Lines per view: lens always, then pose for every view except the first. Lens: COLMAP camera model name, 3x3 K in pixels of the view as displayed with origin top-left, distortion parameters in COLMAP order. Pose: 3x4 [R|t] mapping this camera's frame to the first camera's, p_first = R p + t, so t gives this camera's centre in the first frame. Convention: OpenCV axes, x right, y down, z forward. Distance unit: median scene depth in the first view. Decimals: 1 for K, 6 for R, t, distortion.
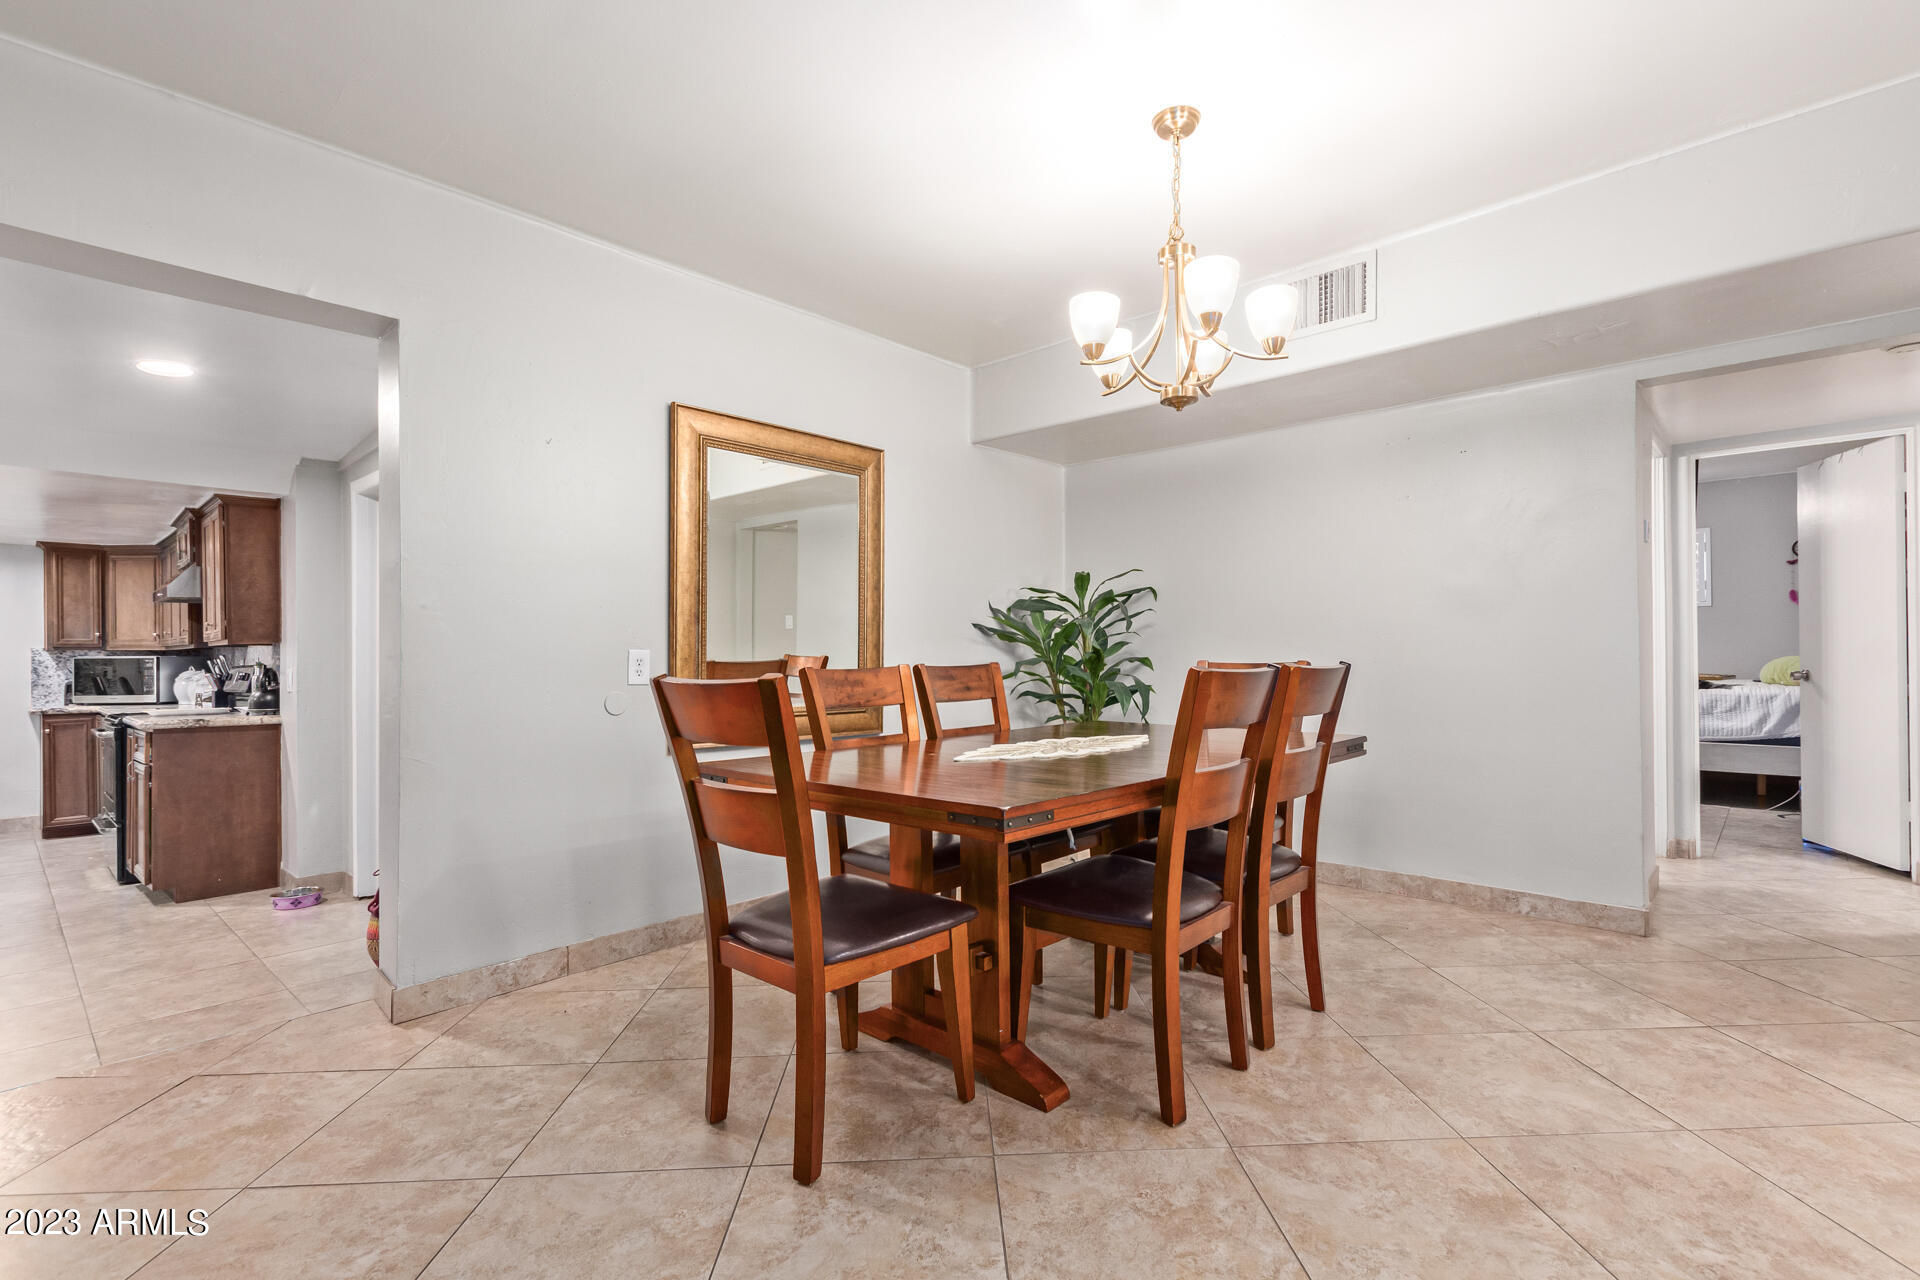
lens RADIAL K [[885.8, 0, 971.9], [0, 885.8, 649.8], [0, 0, 1]] dist [0.013323, -0.005575]
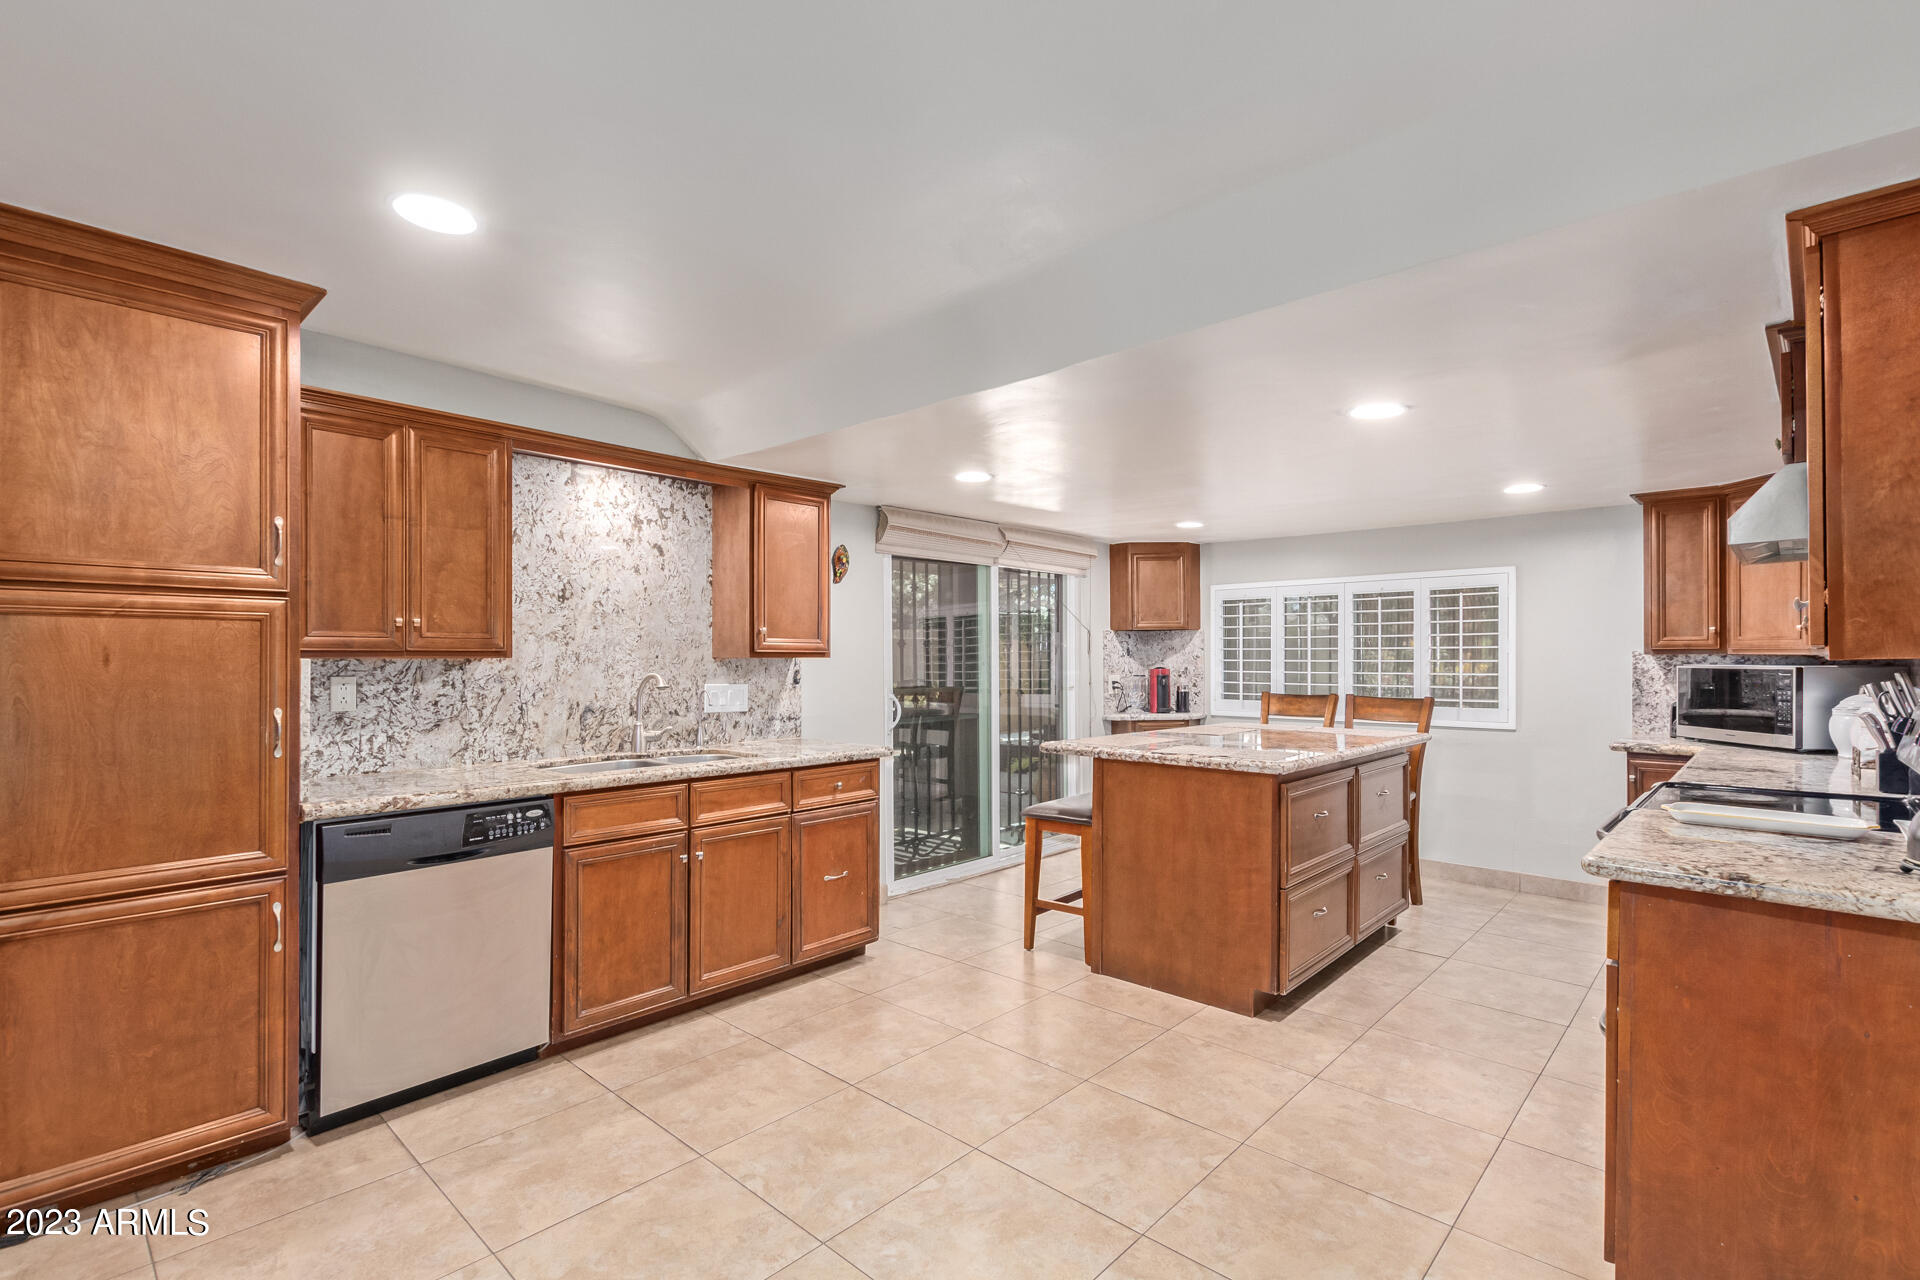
lens RADIAL K [[885.8, 0, 968.9], [0, 885.8, 661.7], [0, 0, 1]] dist [0.013323, -0.005575]
pose [[-0.001529, 0.016803, -0.999858, -0.359437], [0.010875, 0.999800, 0.016785, -0.010848], [0.999940, -0.010848, -0.001711, 0.487591]]
